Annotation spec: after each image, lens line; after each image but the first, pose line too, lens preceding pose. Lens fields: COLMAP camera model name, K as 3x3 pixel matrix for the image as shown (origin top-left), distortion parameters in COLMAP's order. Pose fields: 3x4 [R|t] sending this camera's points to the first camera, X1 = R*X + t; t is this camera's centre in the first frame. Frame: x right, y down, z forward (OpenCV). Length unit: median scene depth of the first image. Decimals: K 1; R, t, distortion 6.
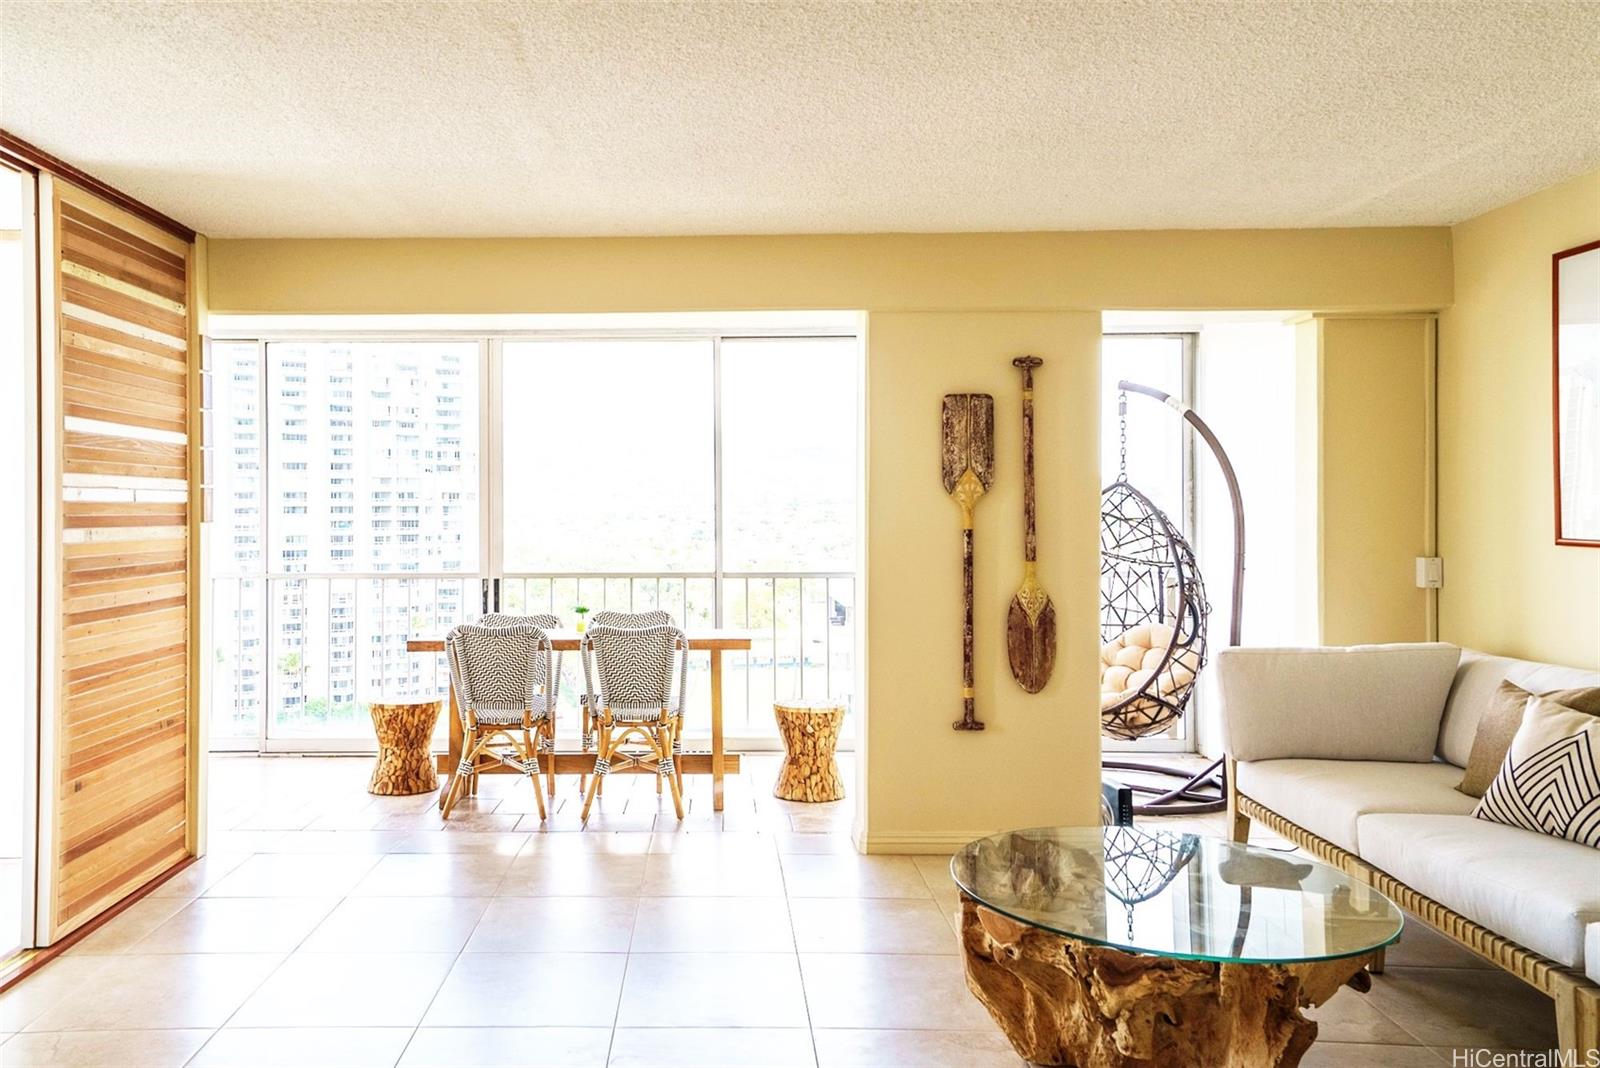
lens RADIAL K [[1192.9, 0, 686.7], [0, 1192.9, 490.7], [0, 0, 1]] dist [0.050150, 0.007183]
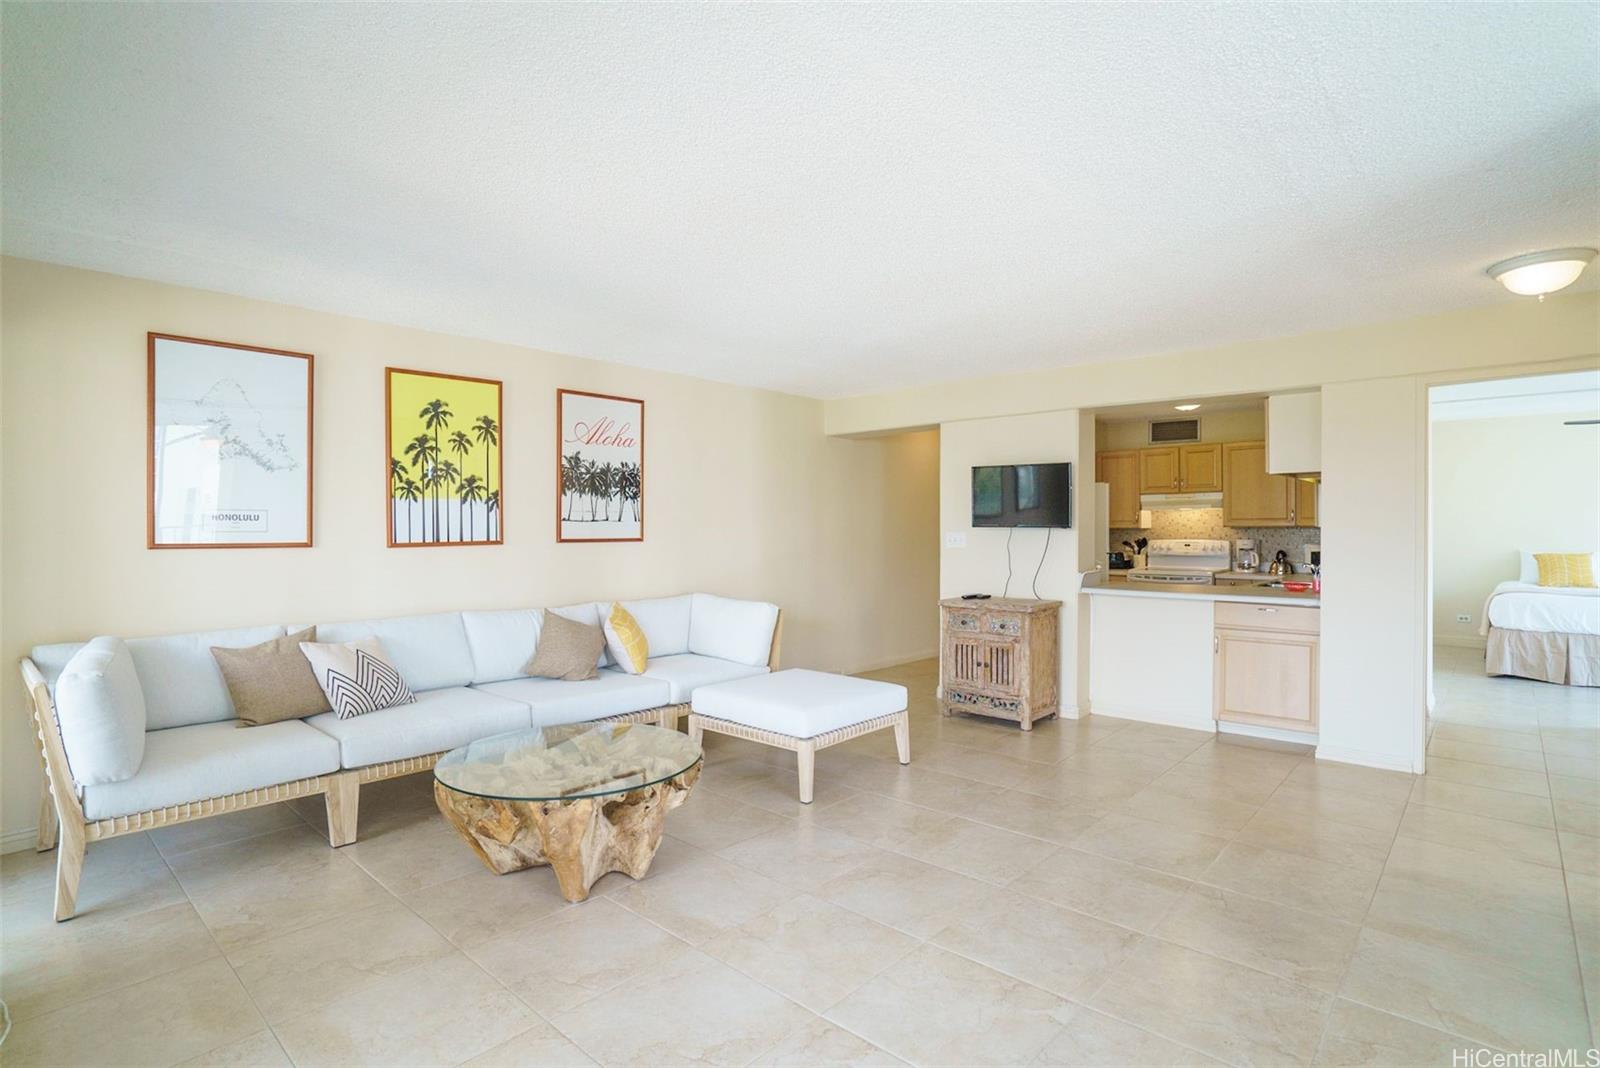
lens RADIAL K [[800.7, 0, 800.0], [0, 800.7, 534.0], [0, 0, 1]] dist [-0.038751, 0.016238]
pose [[-0.757463, -0.007052, 0.652840, -0.333808], [-0.008551, 0.999963, 0.000880, 0.018124], [-0.652822, -0.004915, -0.757495, 1.024050]]
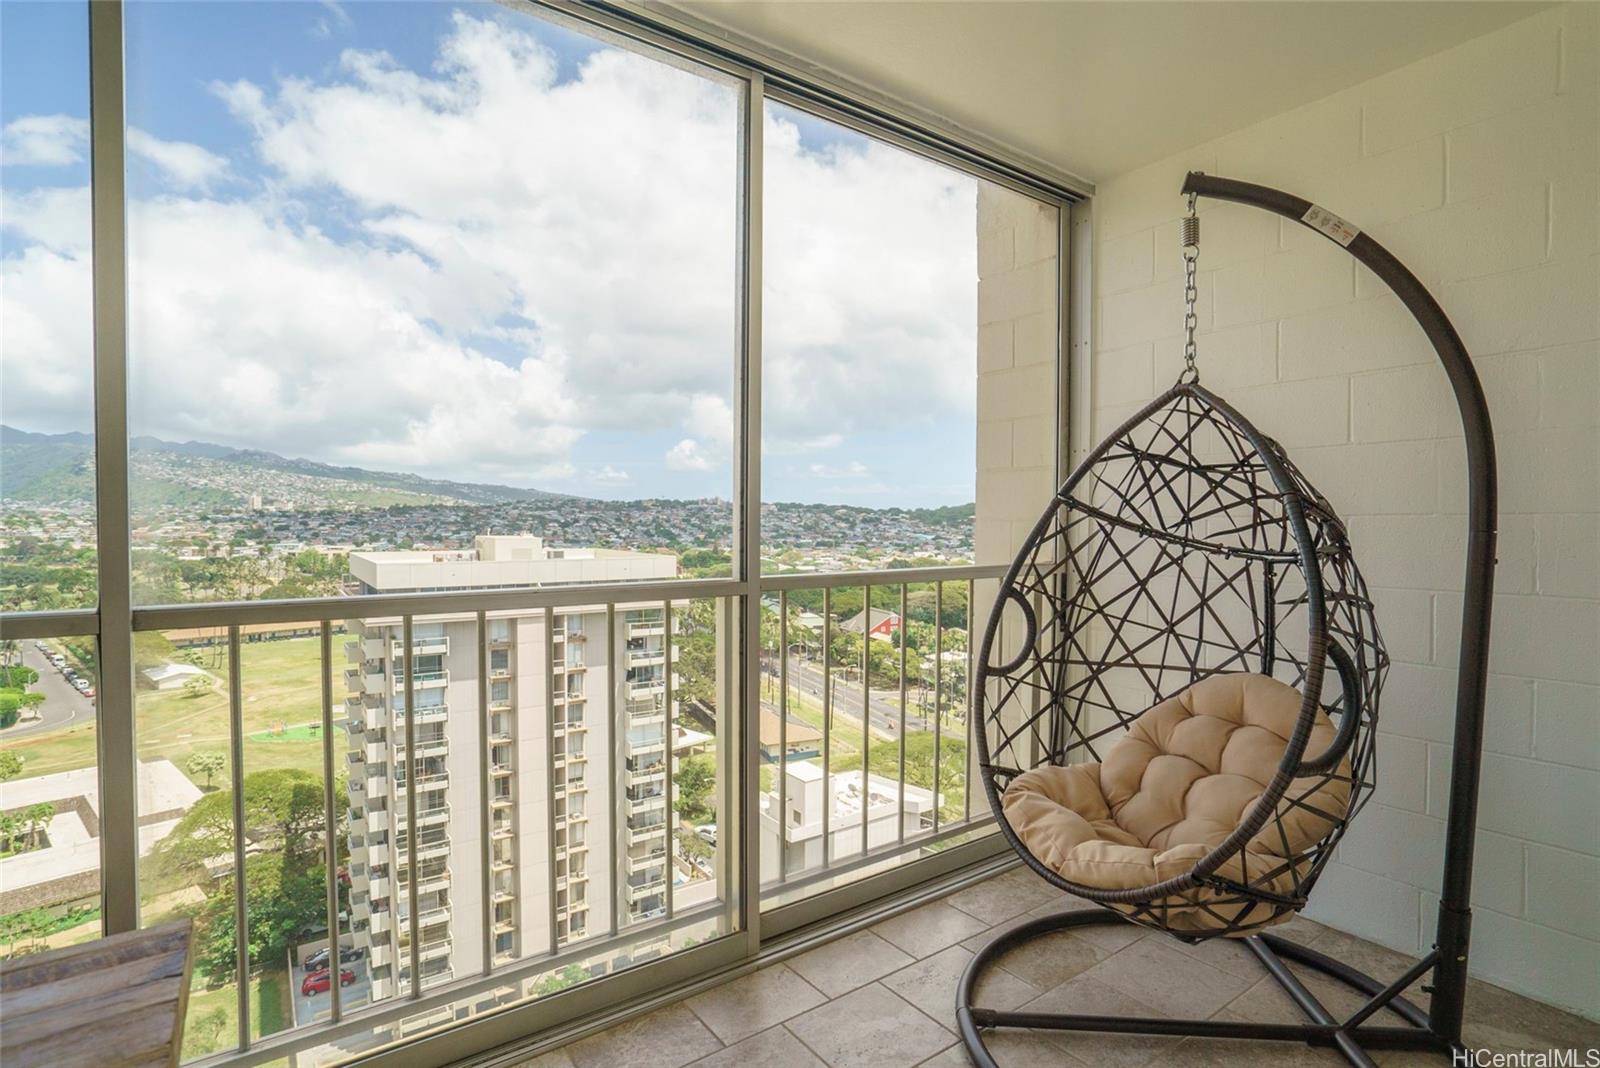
lens RADIAL K [[800.7, 0, 800.0], [0, 800.7, 534.0], [0, 0, 1]] dist [-0.038751, 0.016238]
pose [[0.984585, 0.008083, -0.174722, 0.344962], [-0.000376, 0.999027, 0.044096, 0.049573], [0.174908, -0.043350, 0.983630, 0.855313]]
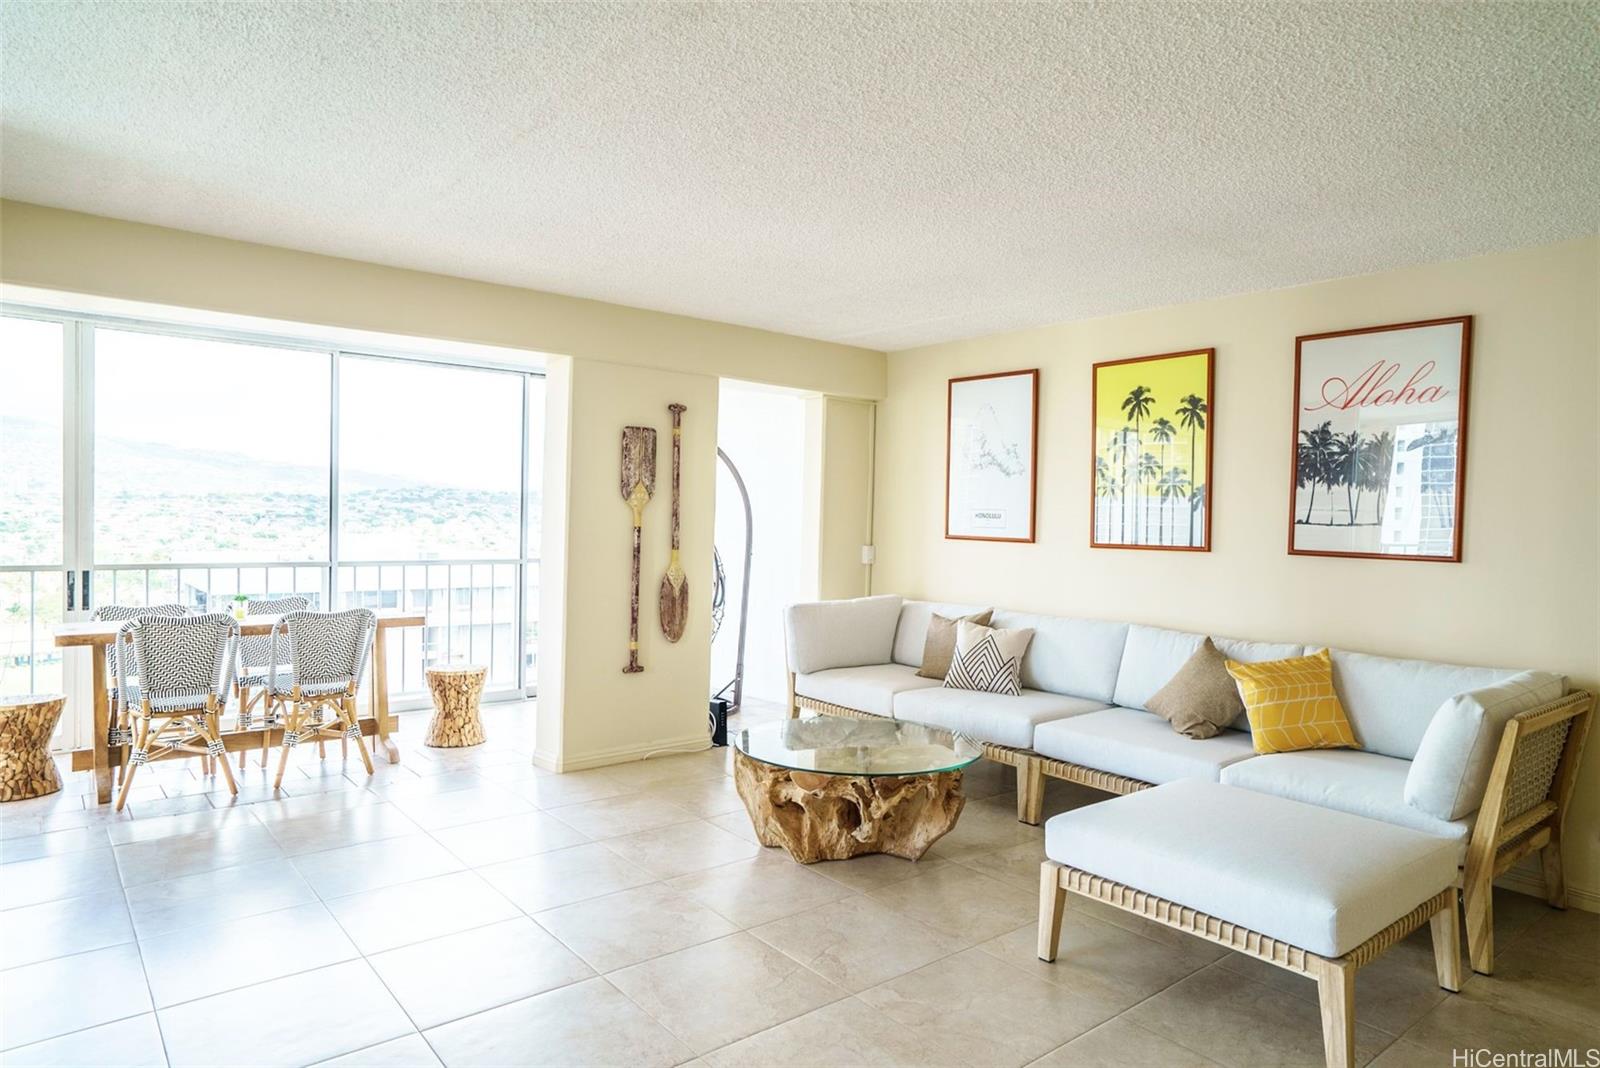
lens RADIAL K [[972.1, 0, 800.0], [0, 972.1, 534.0], [0, 0, 1]] dist [-0.004487, 0.003294]
pose [[0.758430, 0.006422, 0.651722, -0.344243], [-0.032969, 0.999049, 0.028522, 0.003070], [-0.650920, -0.043118, 0.757921, 0.036889]]
